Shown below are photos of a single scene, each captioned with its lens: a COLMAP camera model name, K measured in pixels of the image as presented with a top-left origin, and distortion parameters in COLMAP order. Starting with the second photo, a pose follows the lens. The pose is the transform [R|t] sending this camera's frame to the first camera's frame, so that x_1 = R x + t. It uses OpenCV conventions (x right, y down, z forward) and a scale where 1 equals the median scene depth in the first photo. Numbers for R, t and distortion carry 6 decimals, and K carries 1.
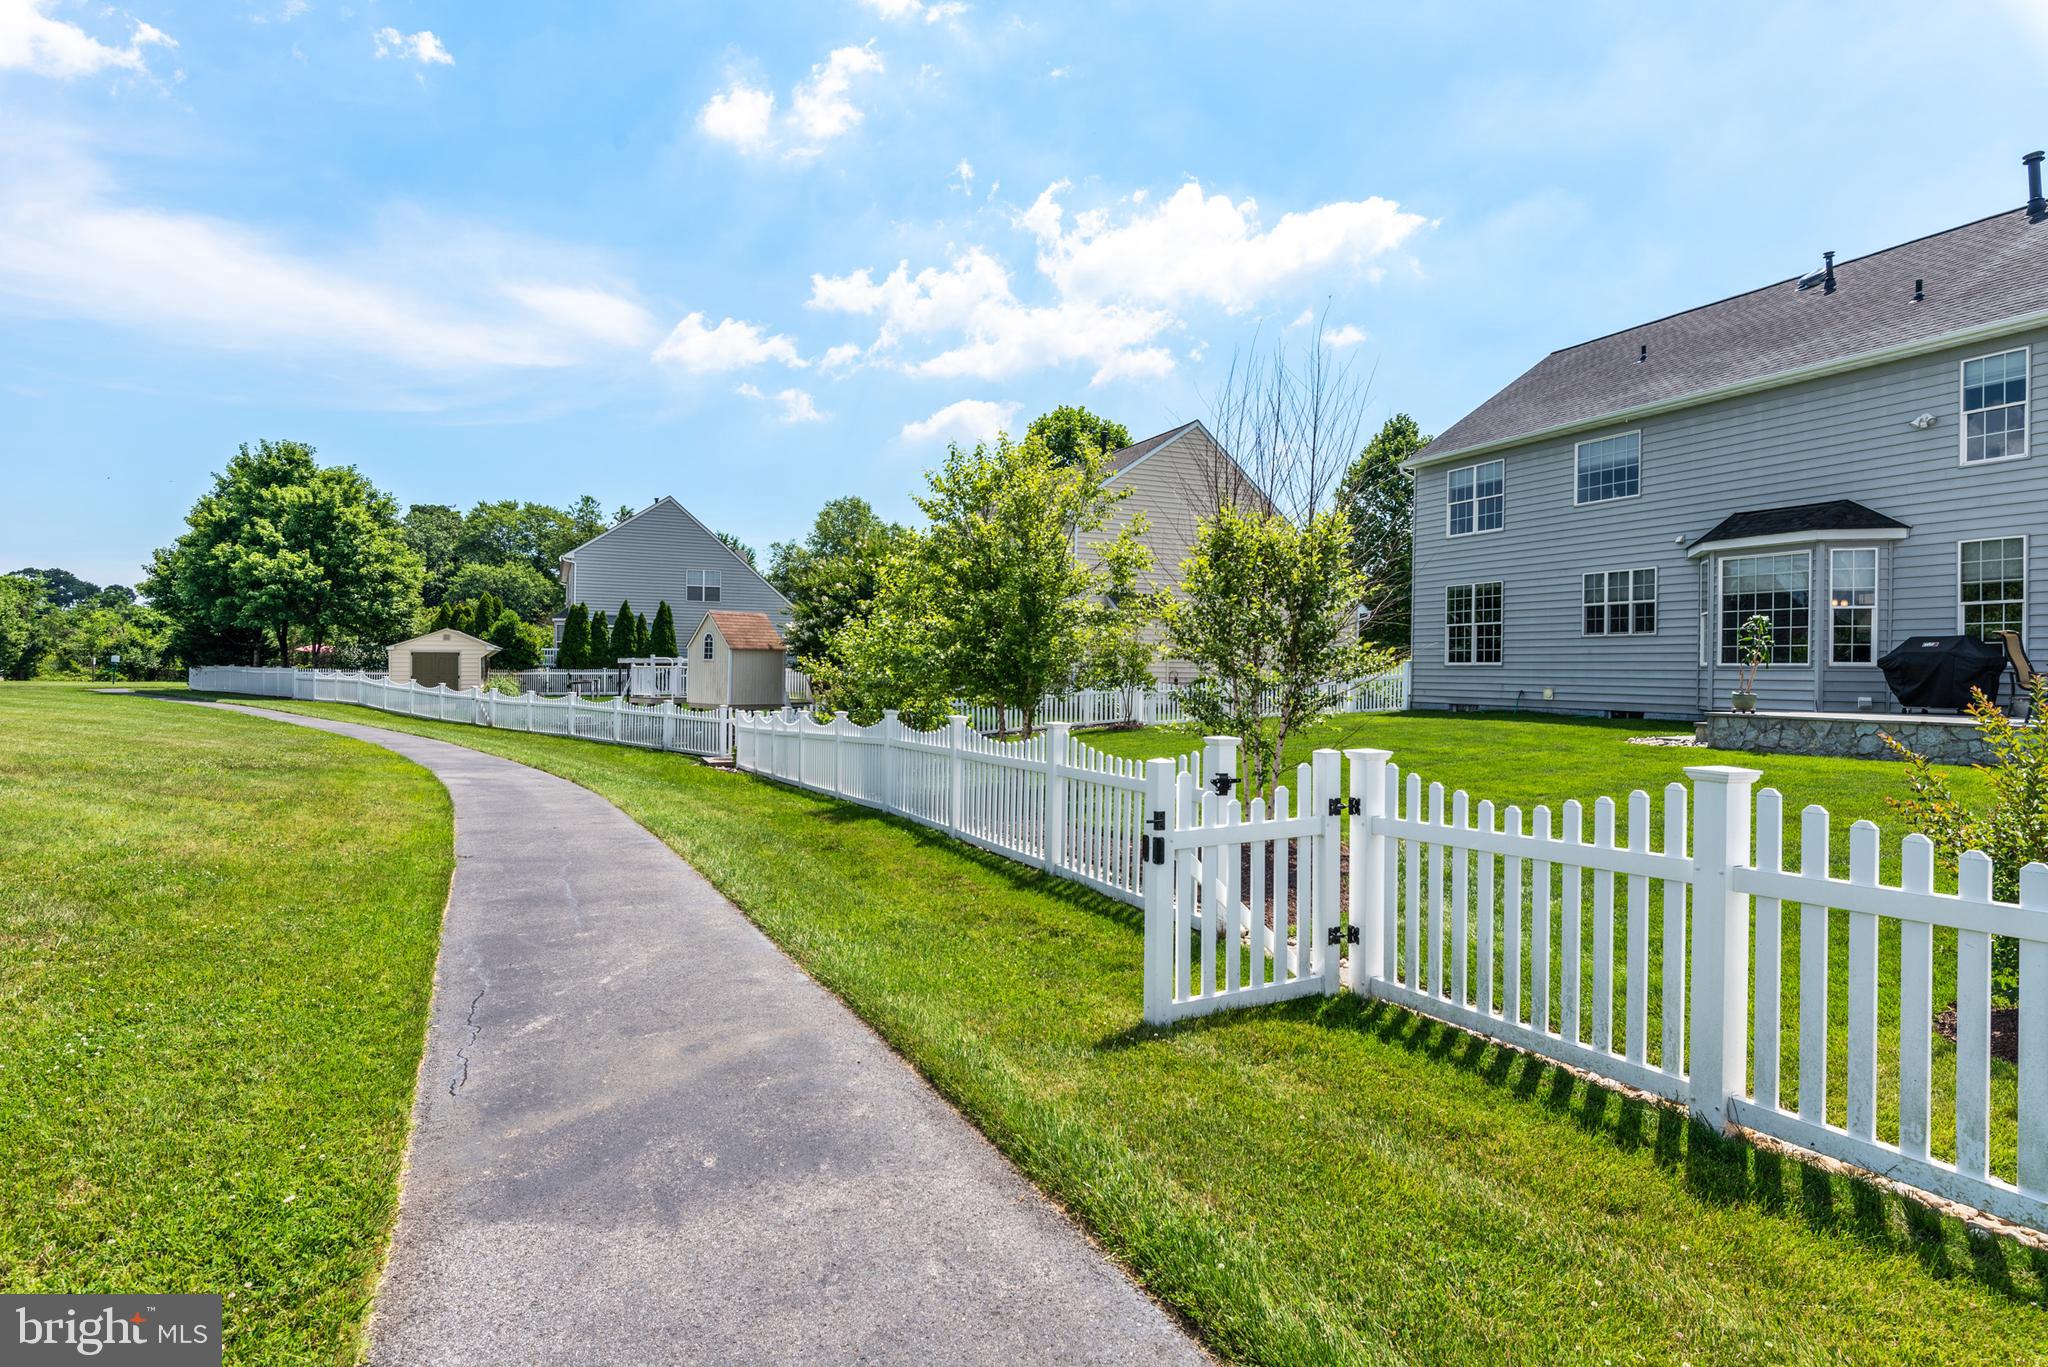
lens RADIAL K [[1102.7, 0, 1034.2], [0, 1102.7, 668.4], [0, 0, 1]] dist [-0.001390, -0.001246]
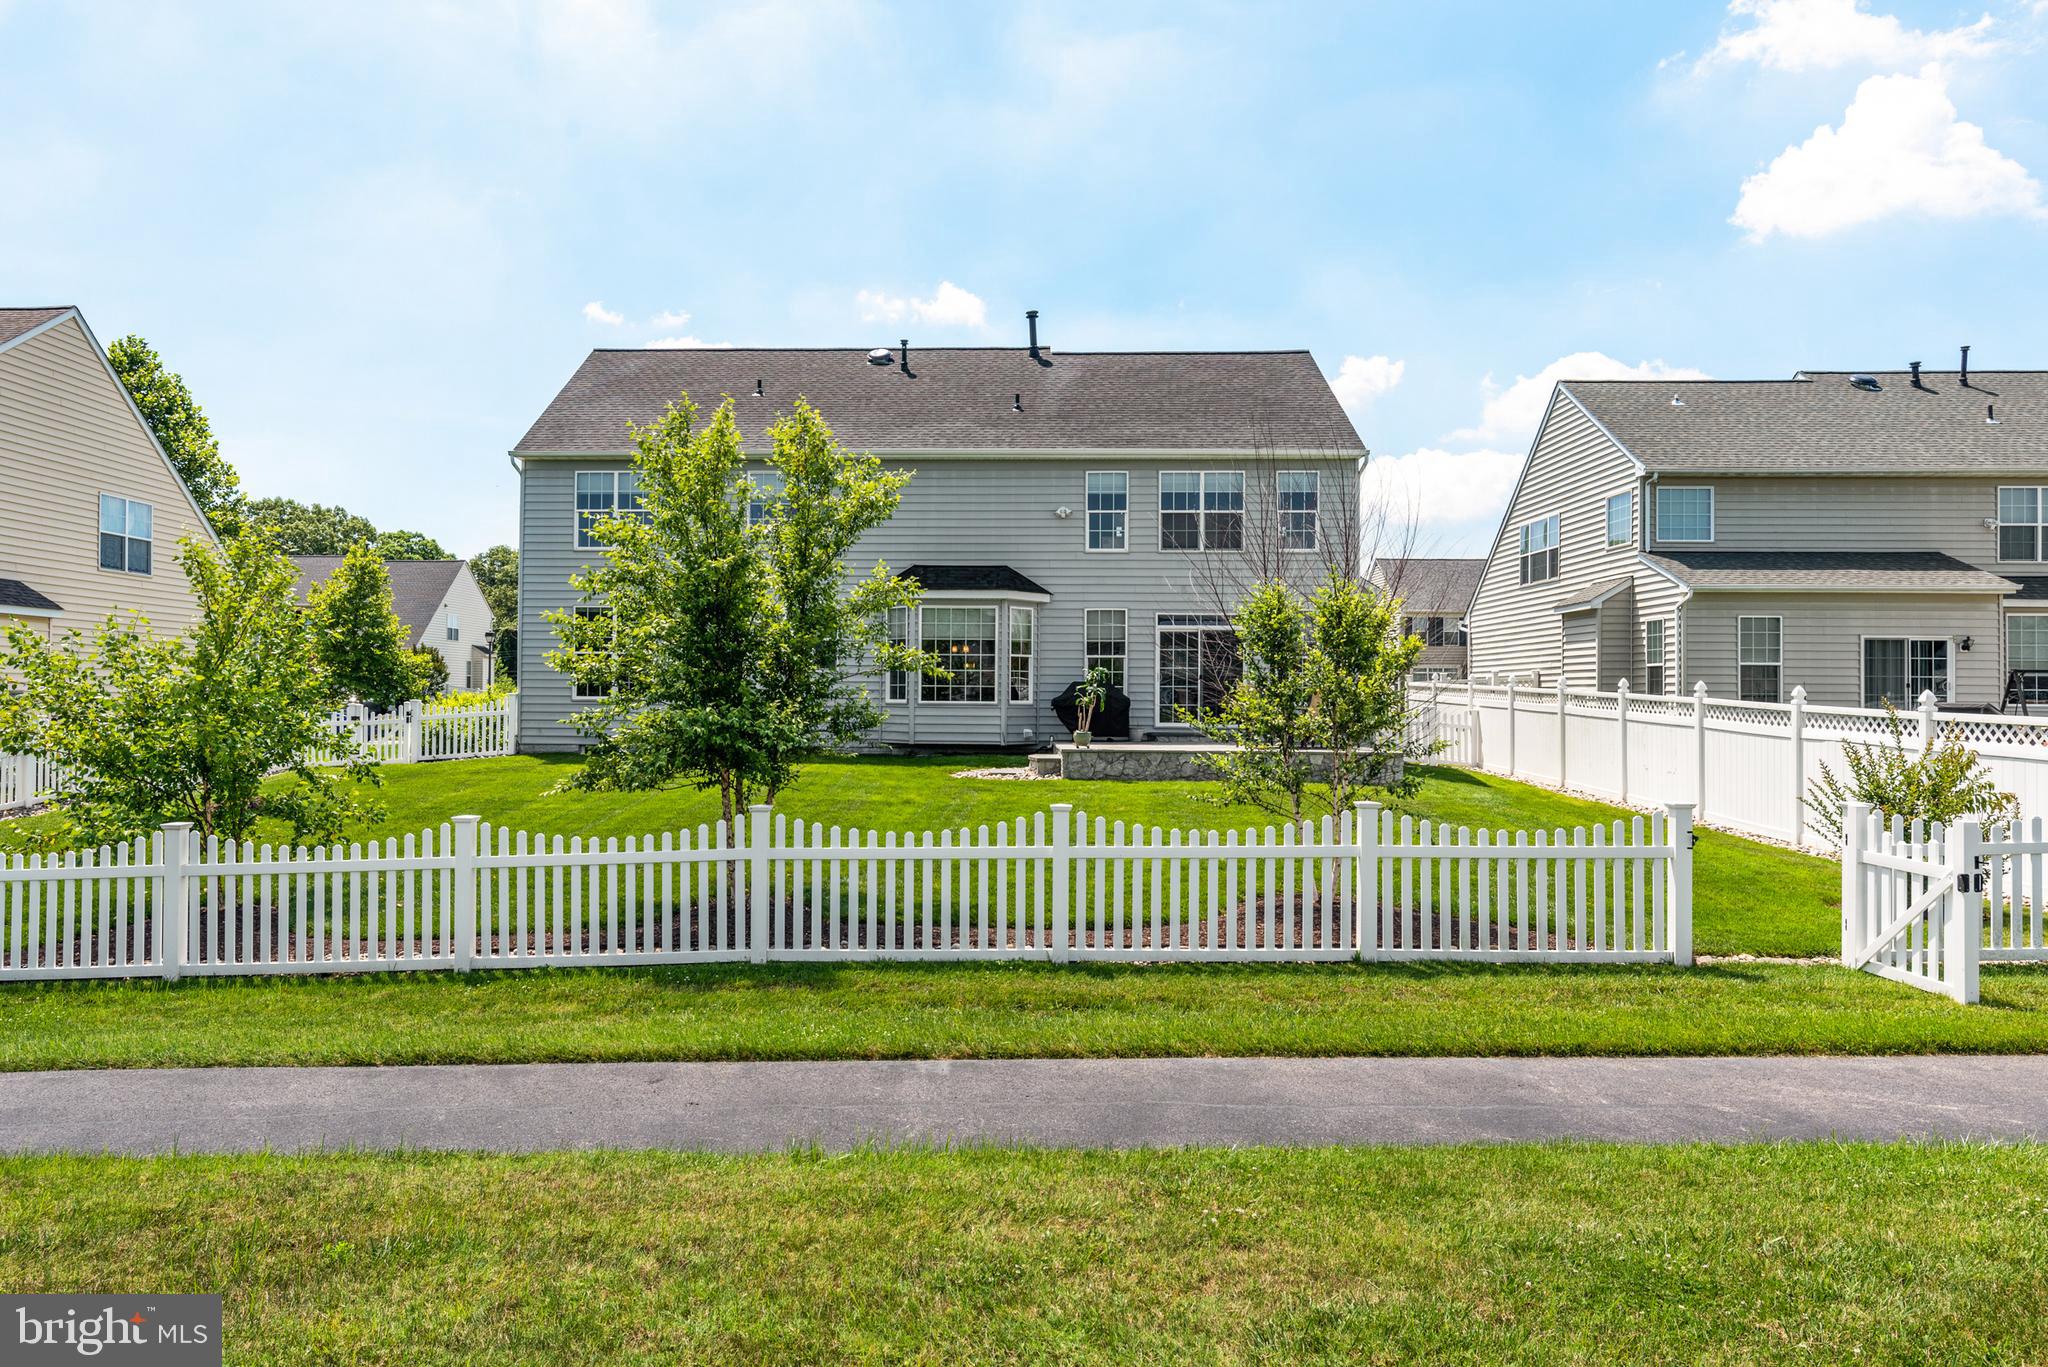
lens RADIAL K [[1276.9, 0, 1036.4], [0, 1276.9, 687.3], [0, 0, 1]] dist [-0.008101, 0.000962]
pose [[0.432171, -0.001728, 0.901790, -0.451969], [-0.004208, 0.999983, 0.003933, -0.022363], [-0.901782, -0.005495, 0.432156, 0.320465]]
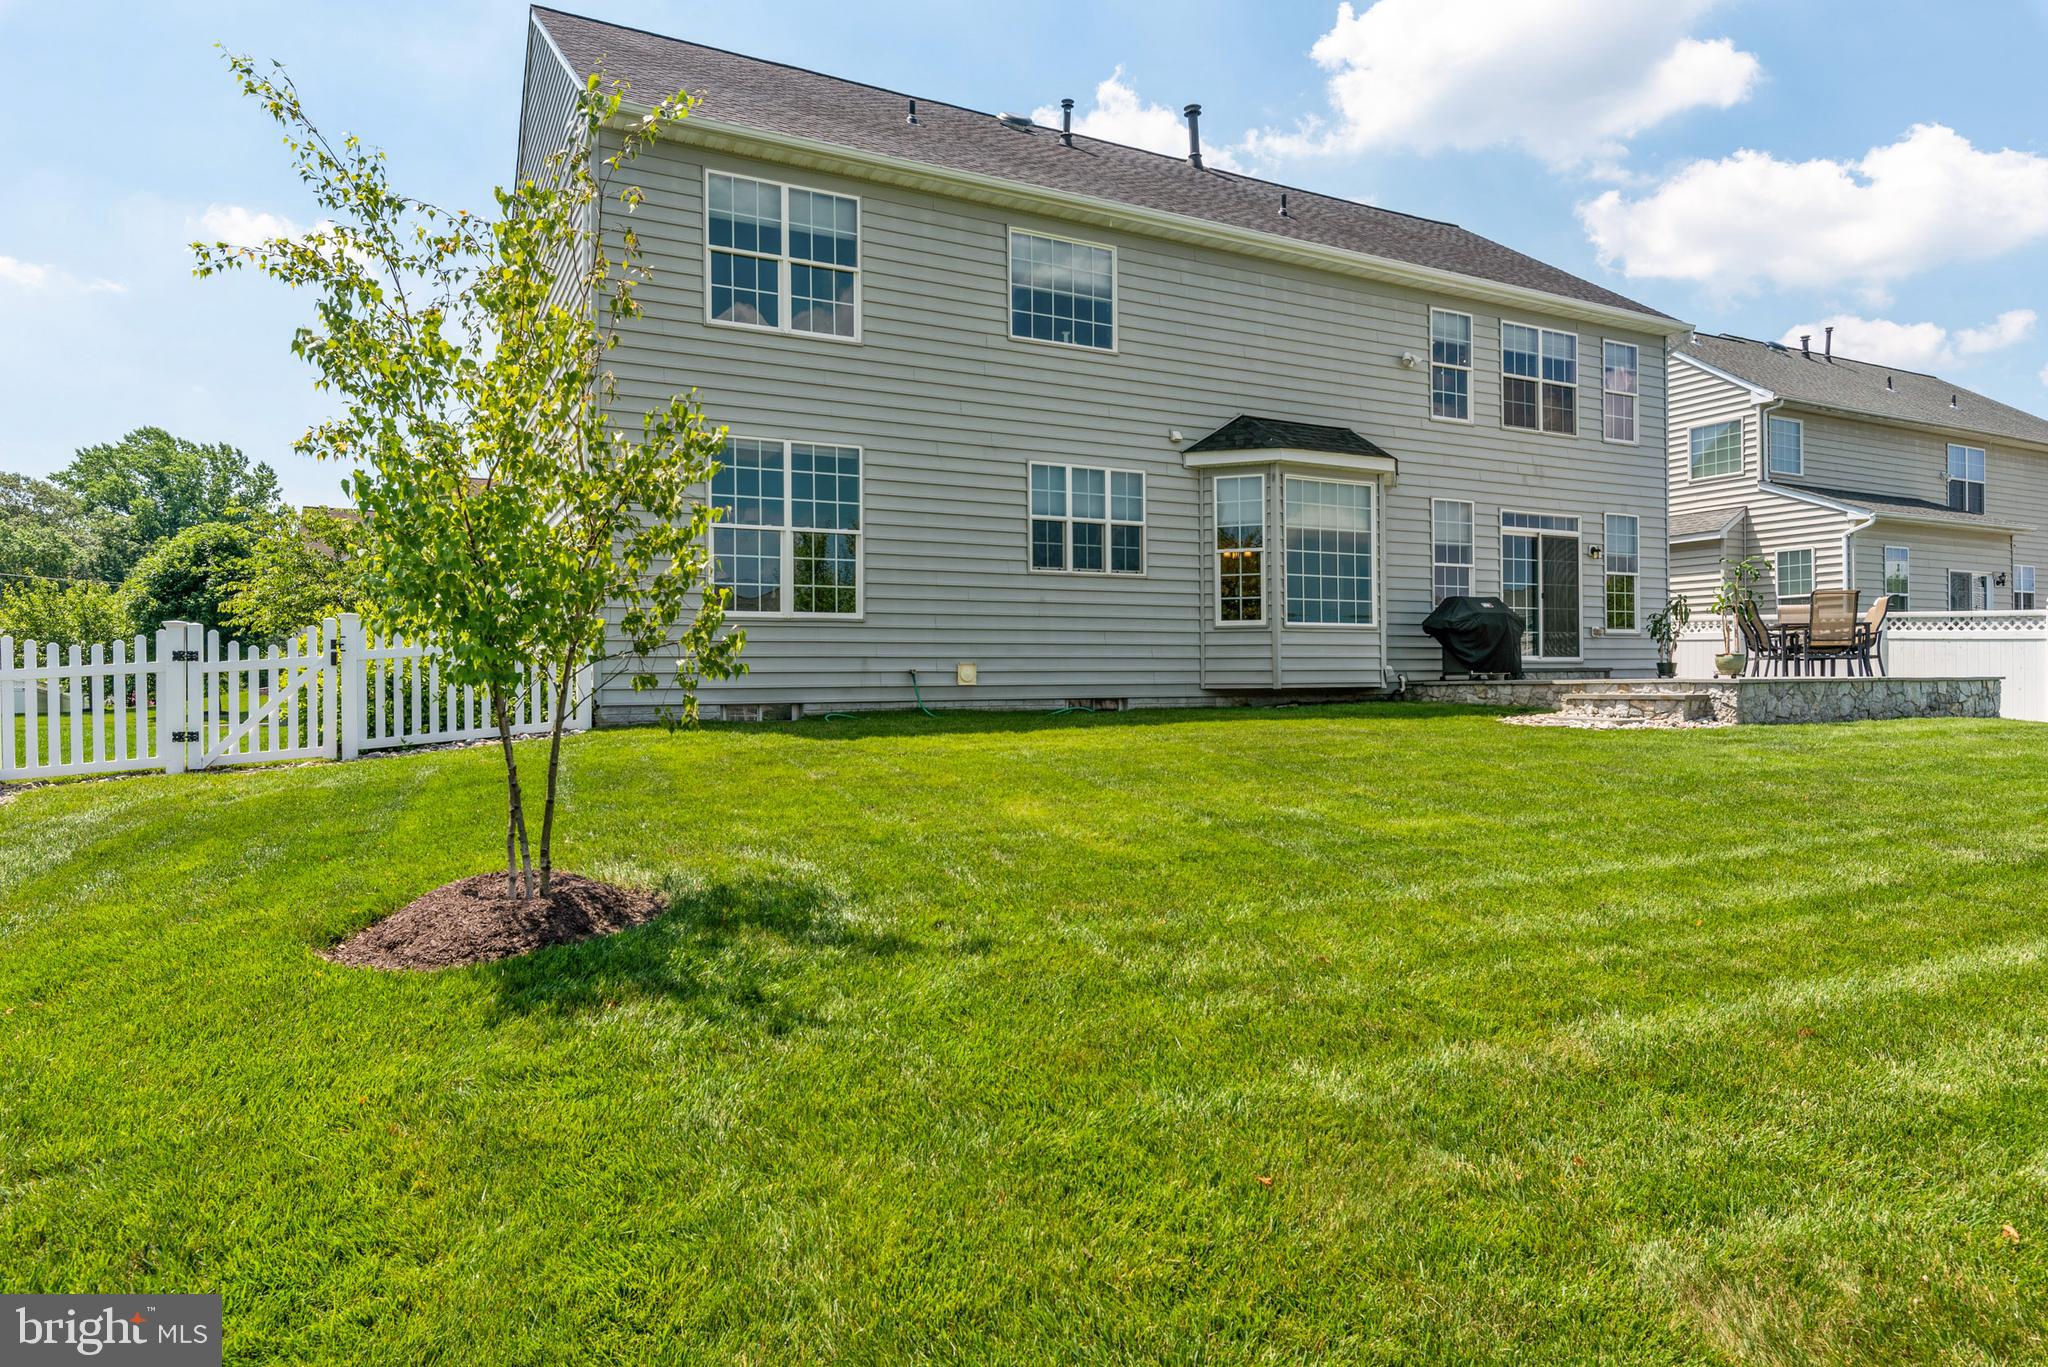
lens RADIAL K [[1145.1, 0, 1014.5], [0, 1145.1, 682.8], [0, 0, 1]] dist [-0.000885, 0.000021]
pose [[-0.045904, -0.014159, 0.998846, -0.104369], [0.005974, 0.999878, 0.014448, 0.021796], [-0.998928, 0.006631, -0.045813, 1.140485]]
